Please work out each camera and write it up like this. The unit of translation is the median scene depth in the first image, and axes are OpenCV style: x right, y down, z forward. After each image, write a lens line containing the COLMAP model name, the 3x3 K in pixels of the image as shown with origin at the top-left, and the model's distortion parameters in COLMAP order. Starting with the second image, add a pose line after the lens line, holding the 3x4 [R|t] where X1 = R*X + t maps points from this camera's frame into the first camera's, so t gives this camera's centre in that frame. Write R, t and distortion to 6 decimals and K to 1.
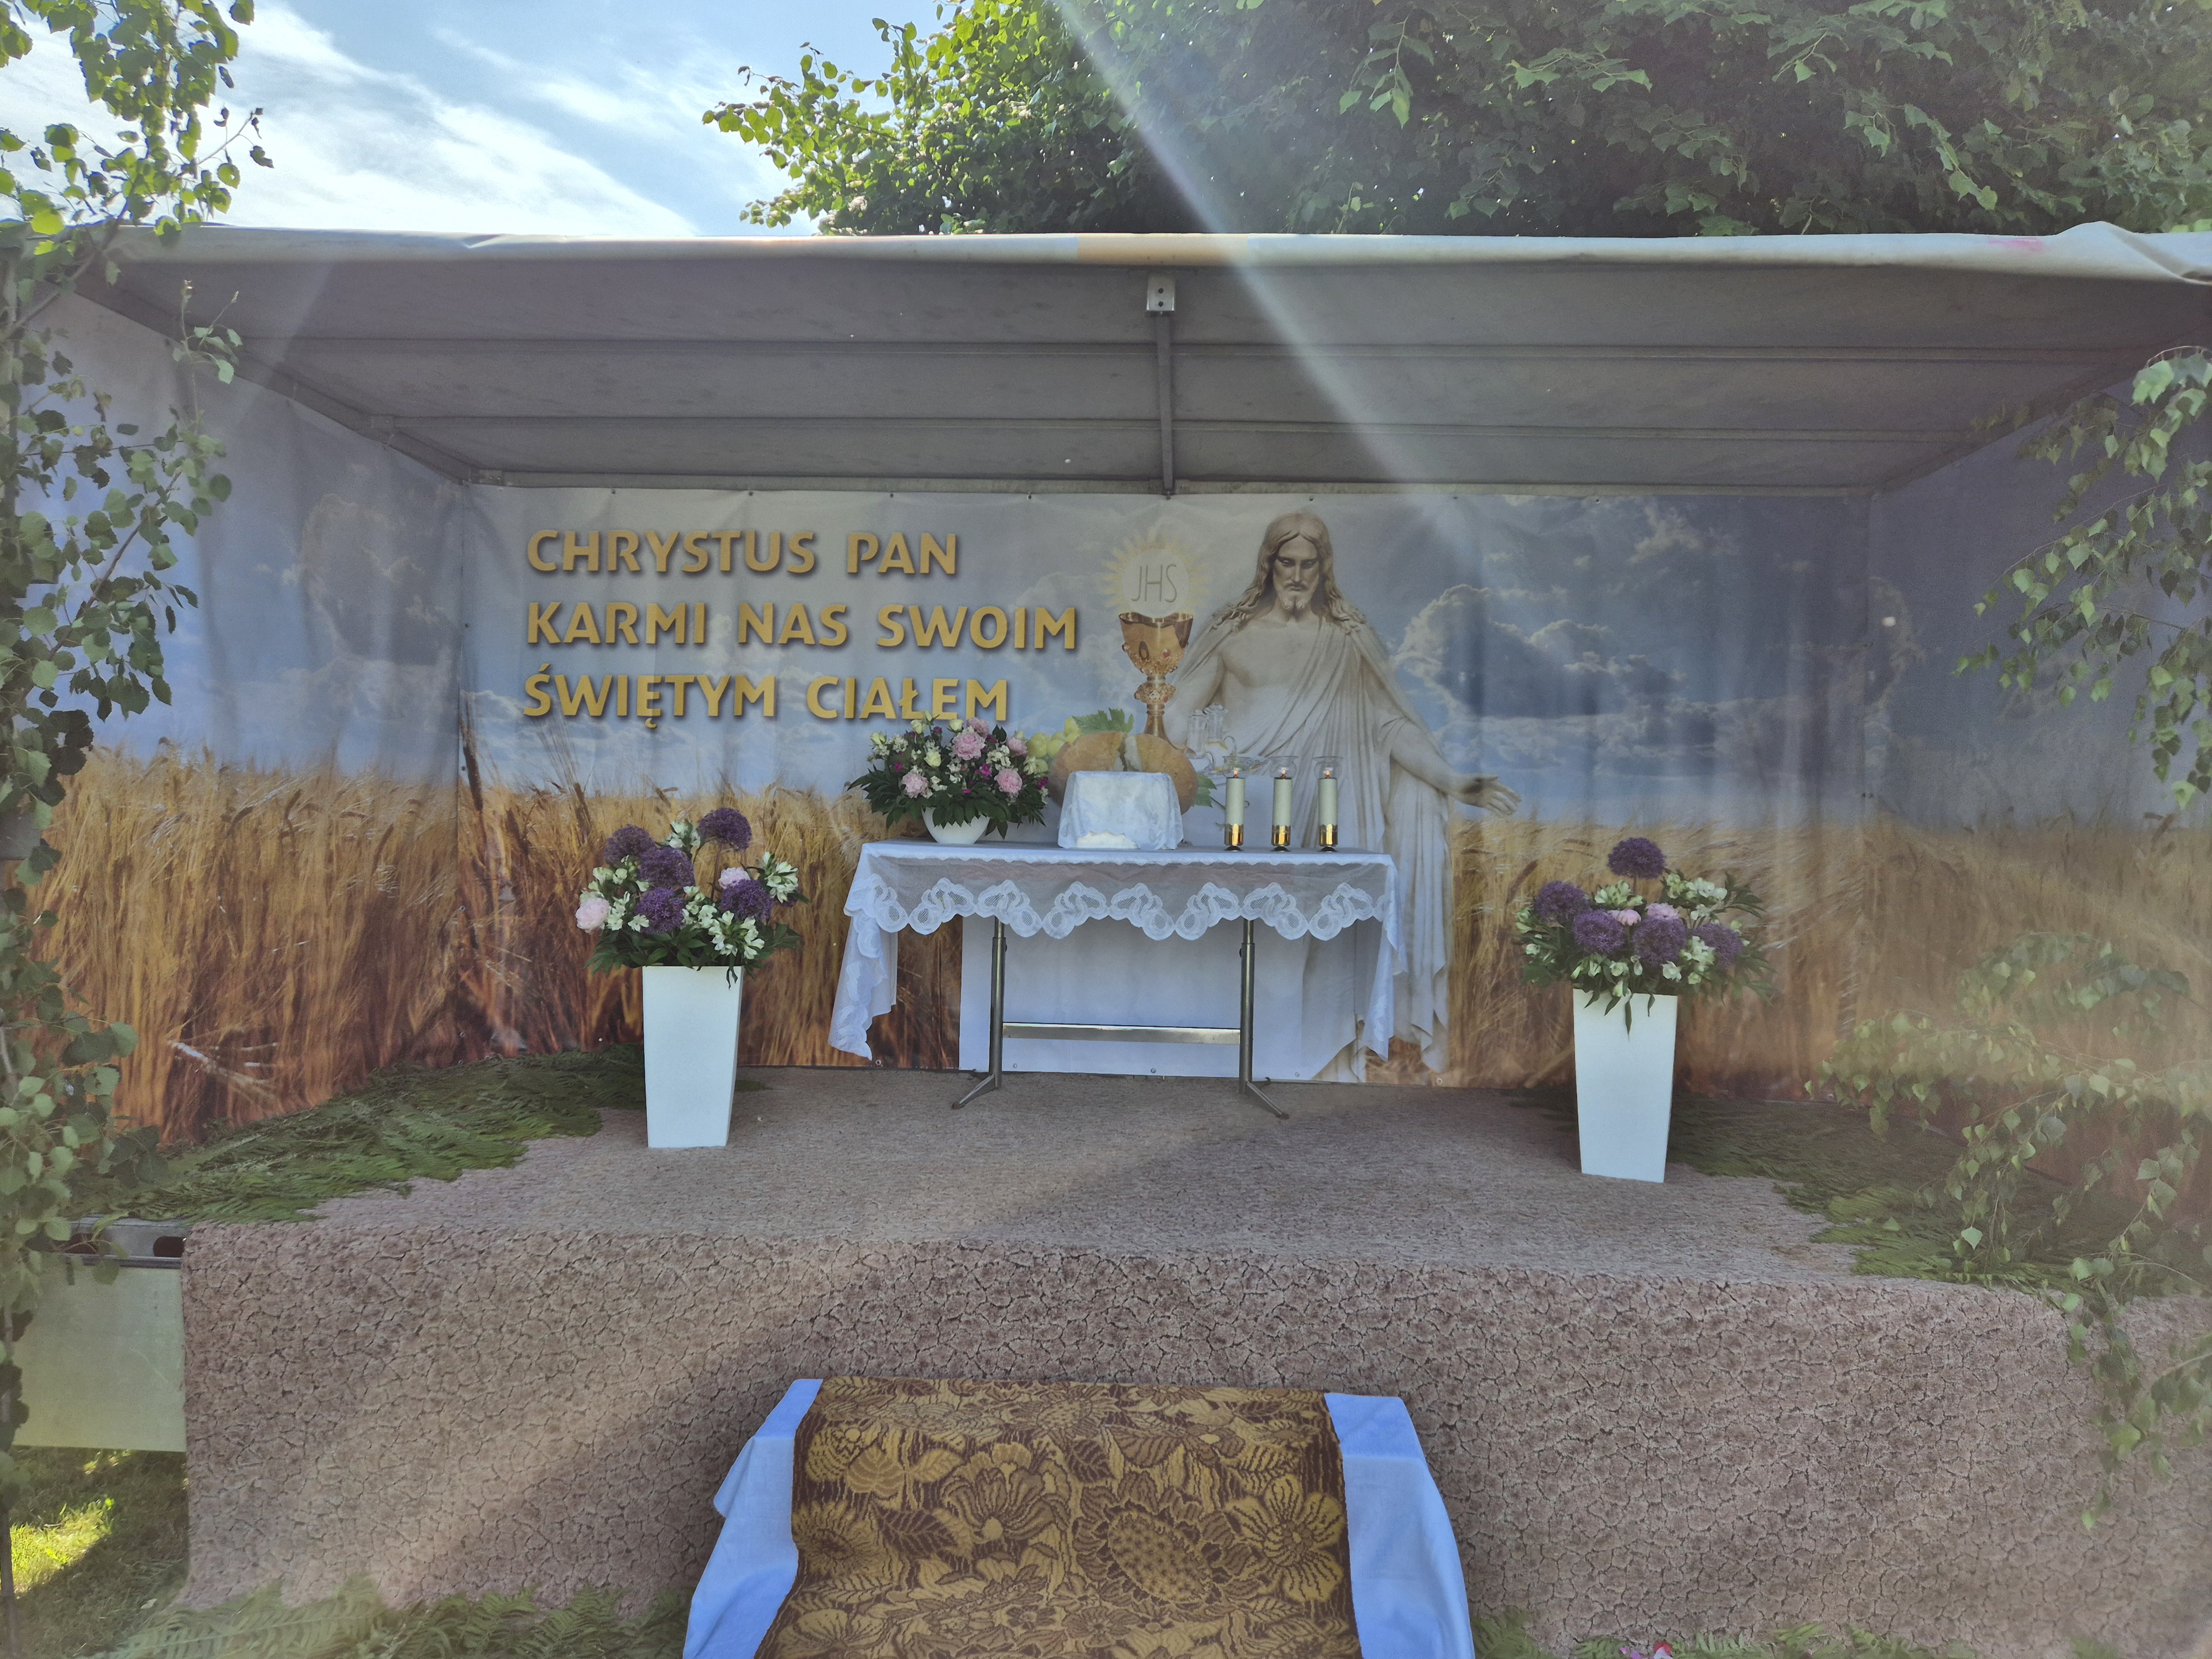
lens RADIAL K [[1580.2, 0, 1043.3], [0, 1580.2, 813.3], [0, 0, 1]] dist [0.101306, -0.059890]
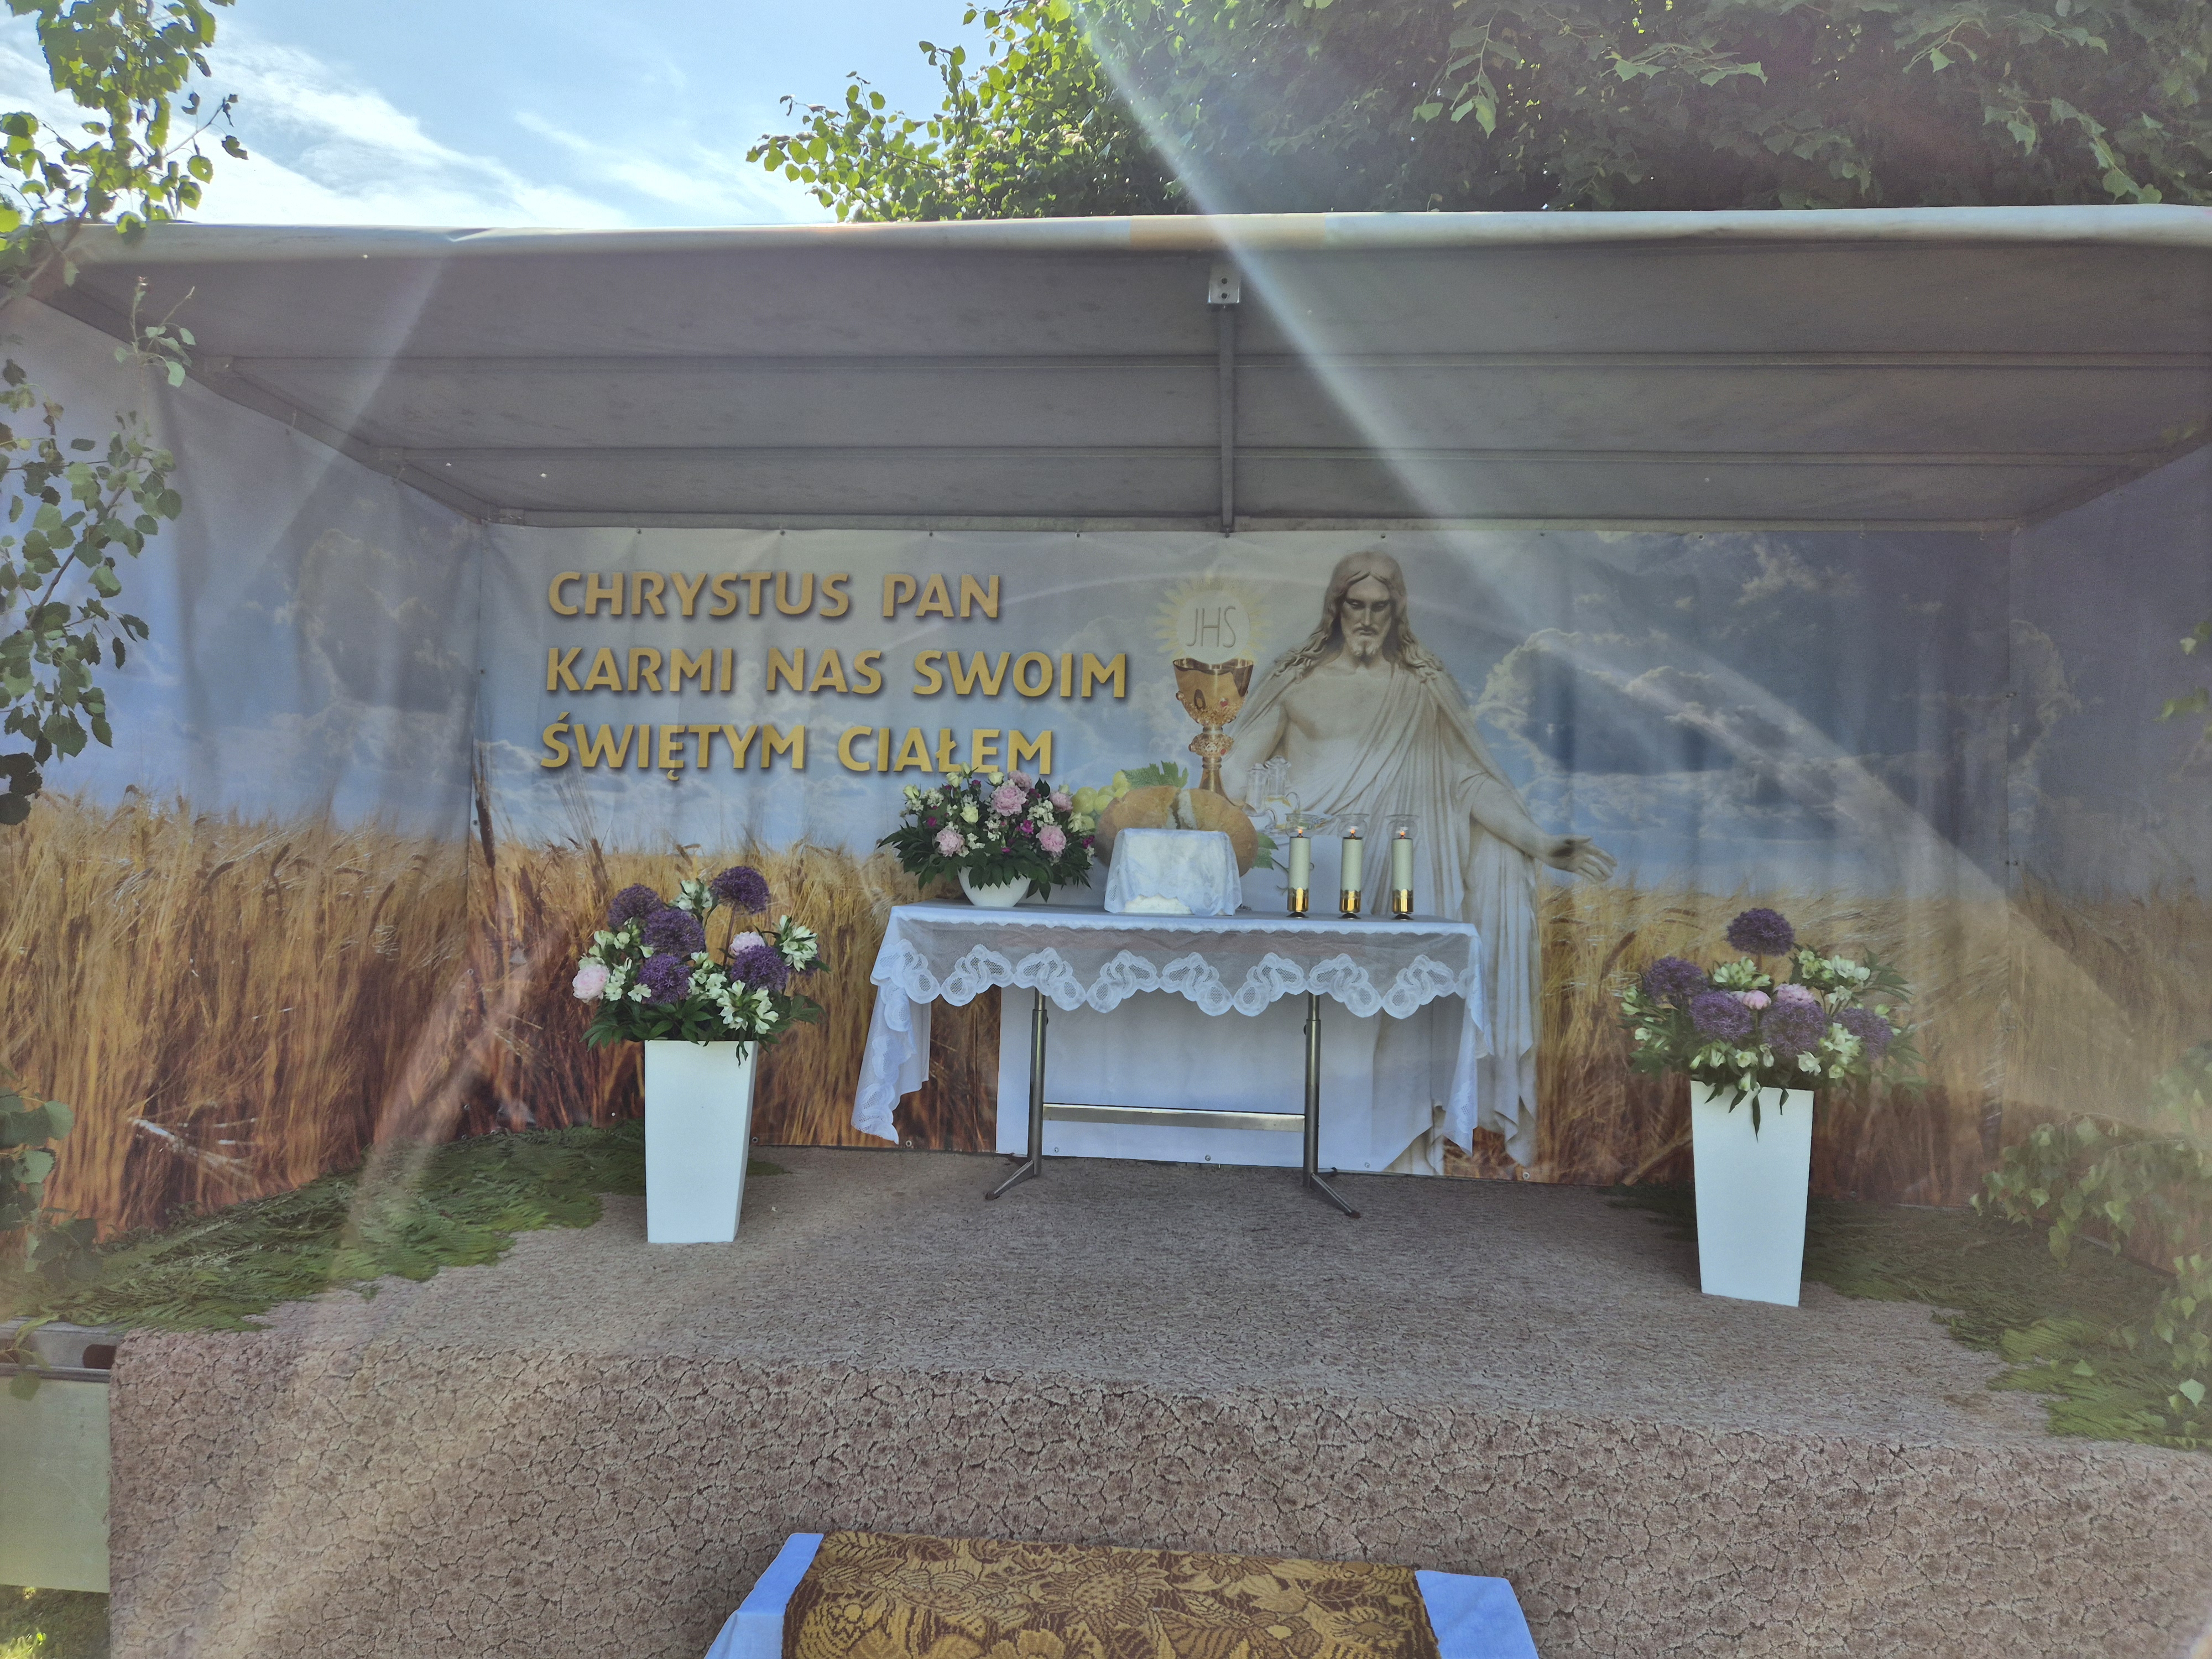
lens RADIAL K [[1575.1, 0, 1041.1], [0, 1575.1, 831.1], [0, 0, 1]] dist [0.114207, -0.093041]
pose [[0.999374, 0.006920, -0.034699, 0.004021], [-0.007848, 0.999613, -0.026683, -0.000643], [0.034501, 0.026939, 0.999042, 0.090046]]
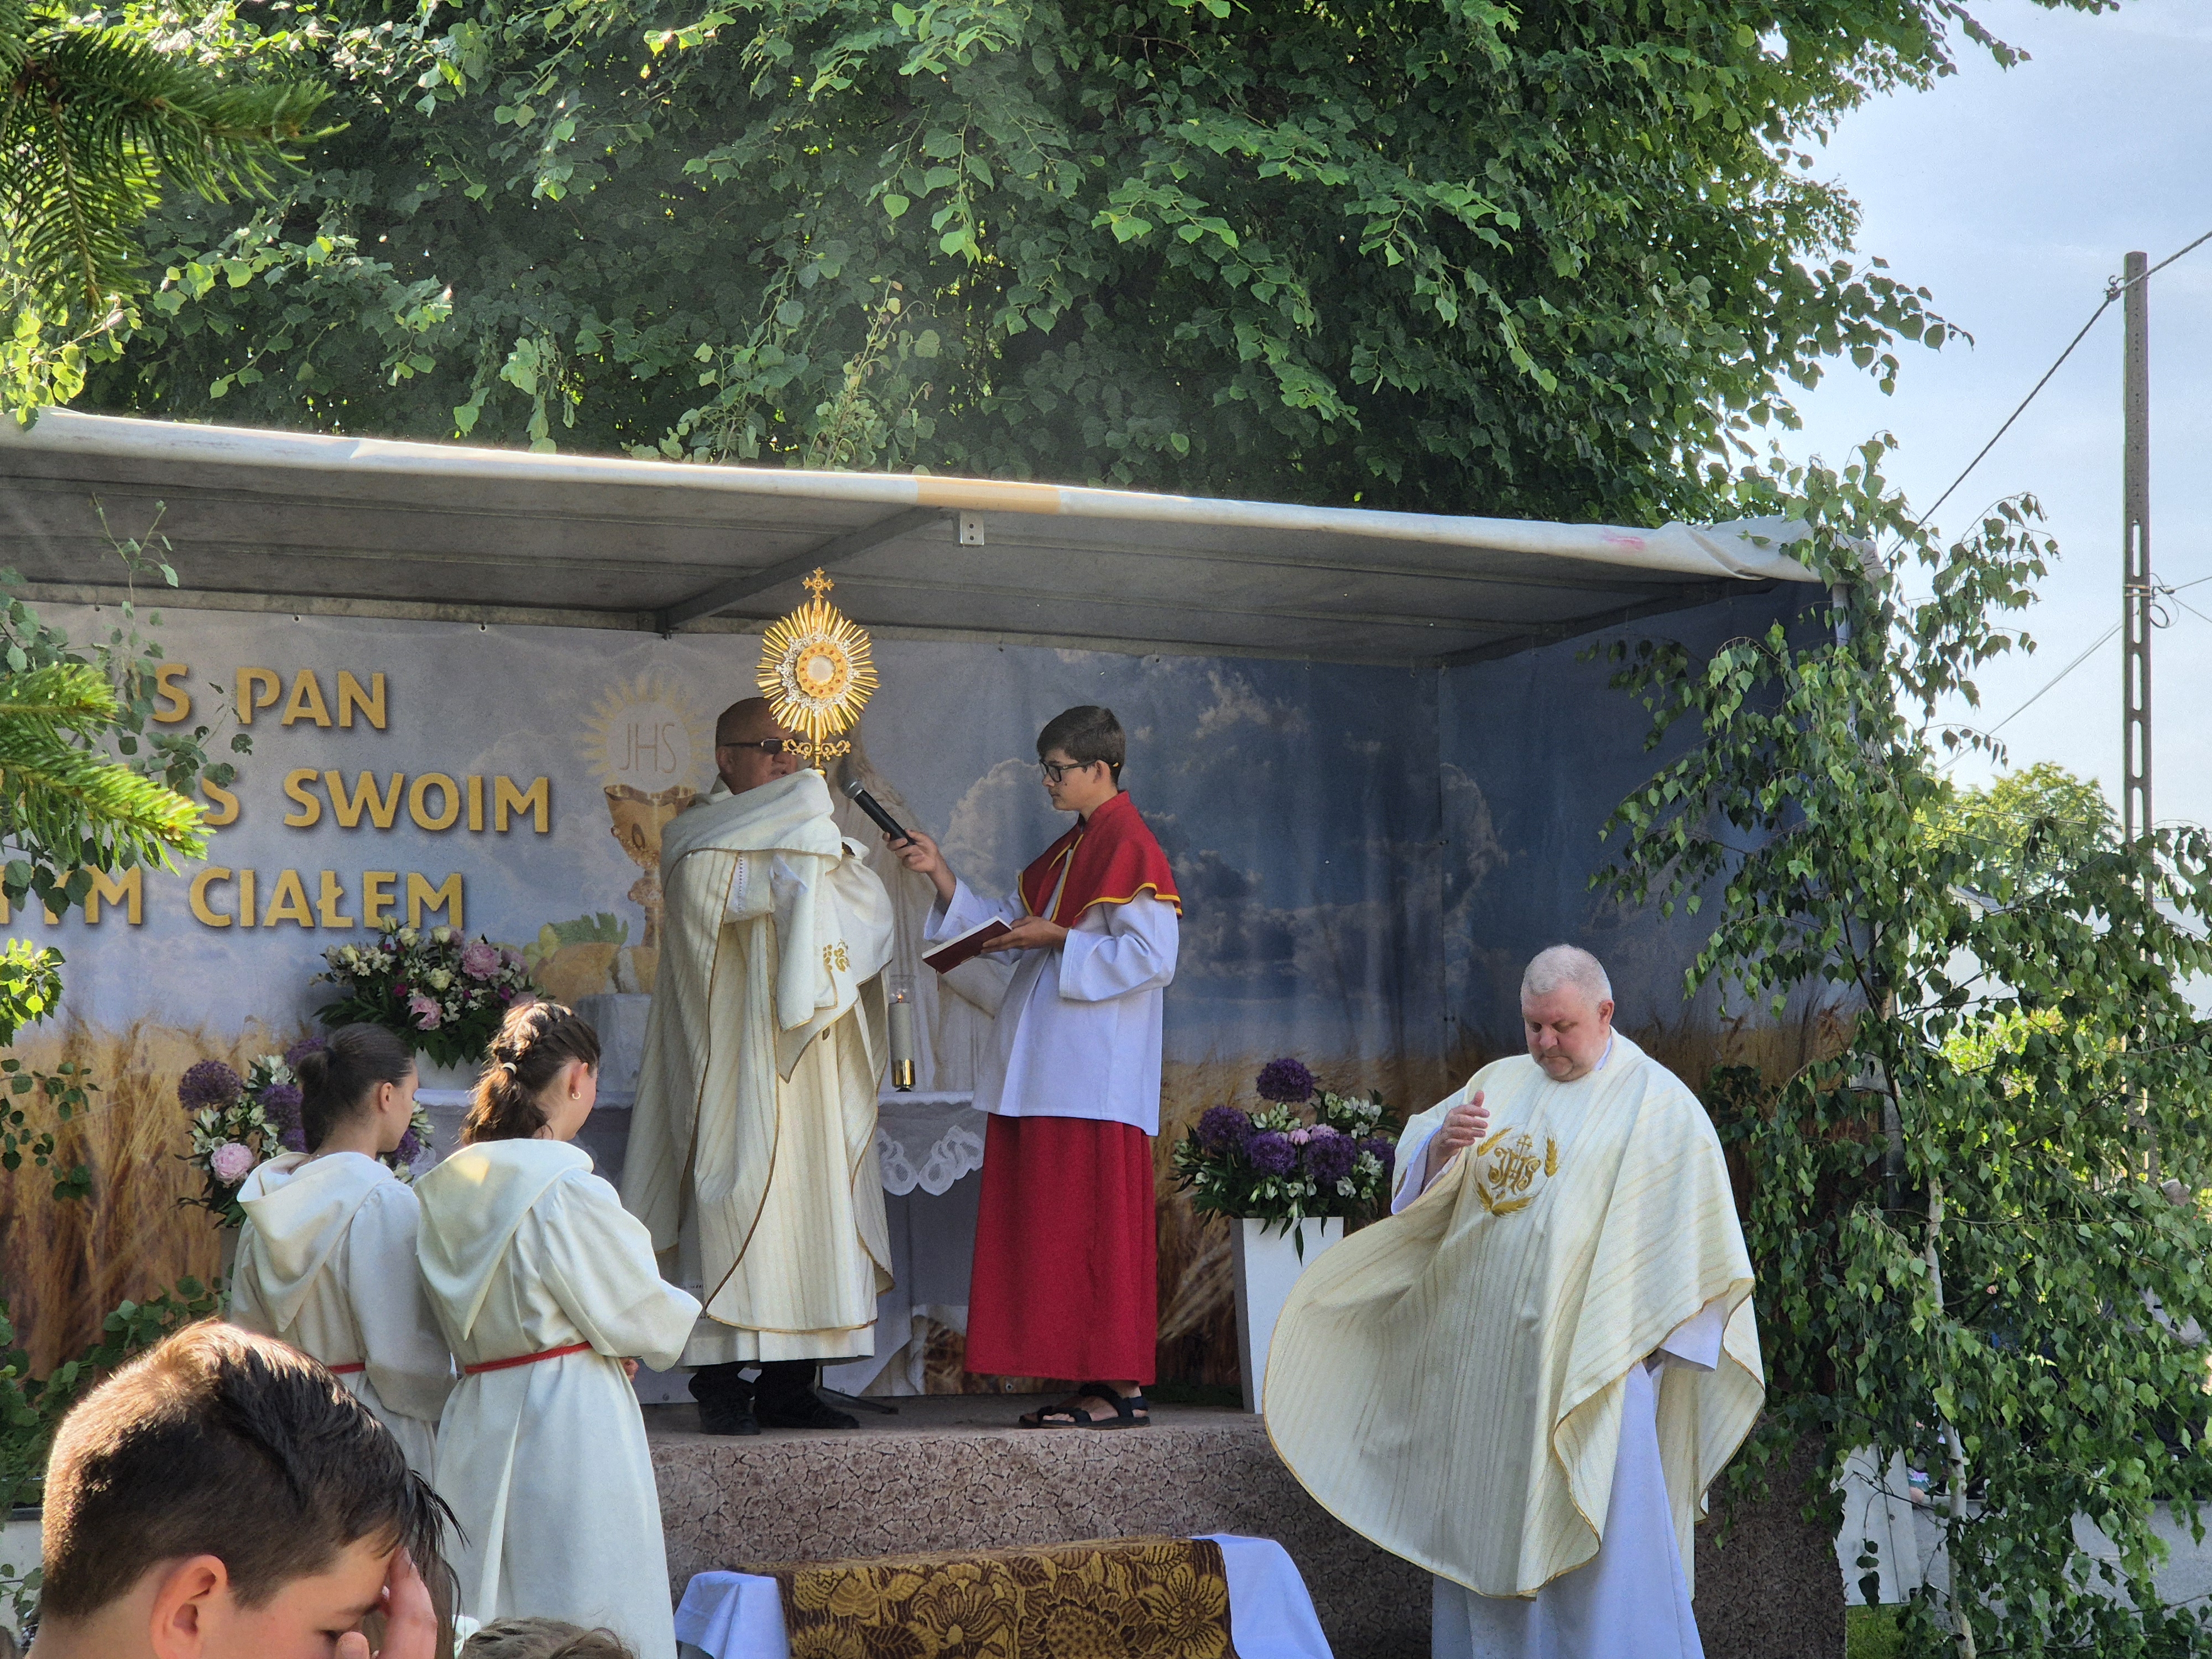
lens RADIAL K [[4262.4, 0, 1162.2], [0, 4262.4, 776.8], [0, 0, 1]] dist [0.003704, 0.777612]
pose [[0.881974, 0.014817, 0.471066, -0.797950], [0.027401, 0.996203, -0.082638, 0.052143], [-0.470502, 0.085792, 0.878219, -1.070915]]
